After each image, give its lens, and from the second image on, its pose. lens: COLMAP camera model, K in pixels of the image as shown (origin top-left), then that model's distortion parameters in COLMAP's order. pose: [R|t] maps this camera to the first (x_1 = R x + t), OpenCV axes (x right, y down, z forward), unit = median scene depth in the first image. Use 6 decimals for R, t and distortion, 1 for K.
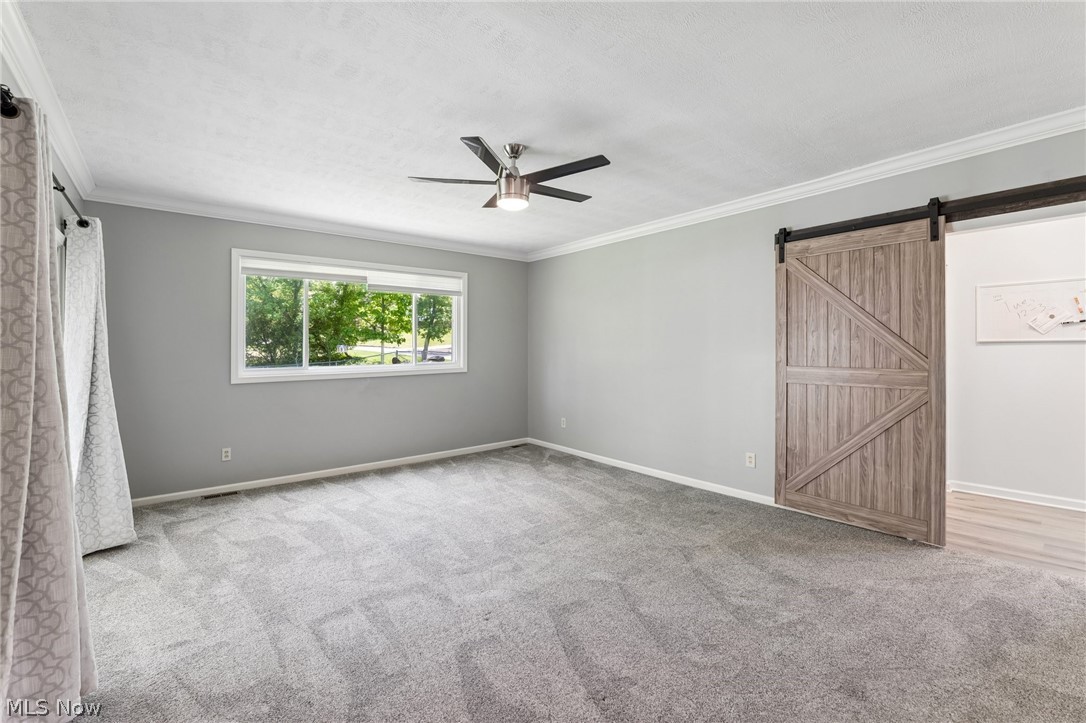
lens RADIAL K [[445.3, 0, 547.3], [0, 445.3, 349.2], [0, 0, 1]] dist [0.014892, 0.000309]
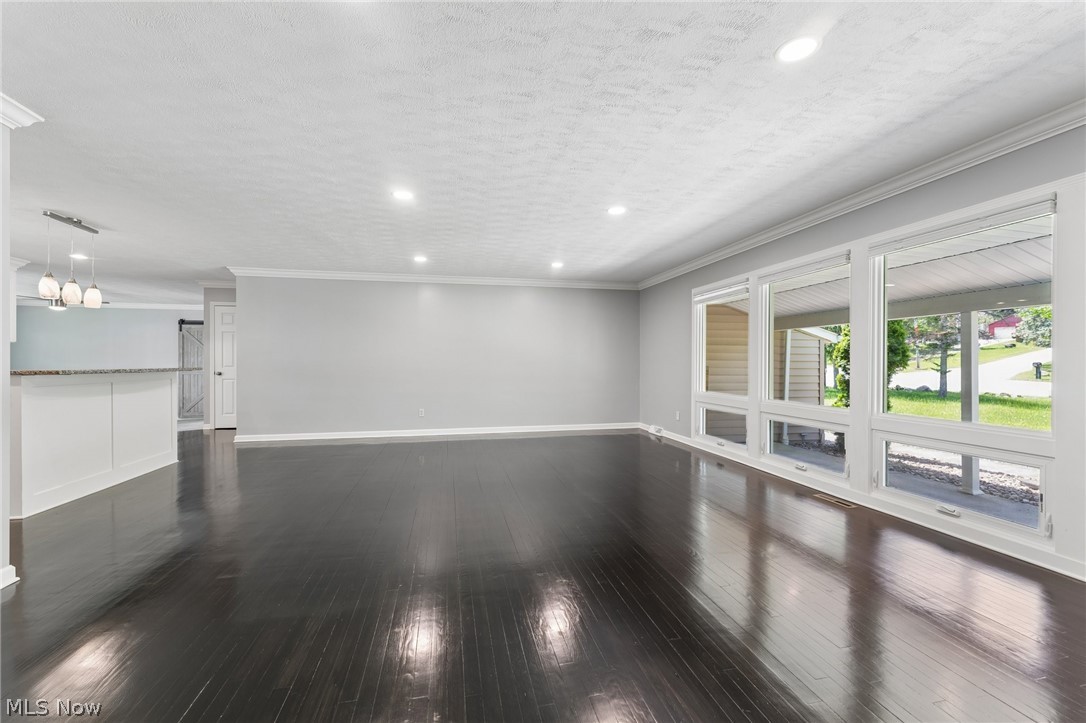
lens RADIAL K [[440.3, 0, 543.0], [0, 440.3, 367.6], [0, 0, 1]] dist [0.000782, 0.000054]
pose [[0.469003, -0.003111, 0.883191, -0.856078], [-0.000838, 0.999992, 0.003967, 0.020591], [-0.883196, -0.002600, 0.468997, -2.317053]]
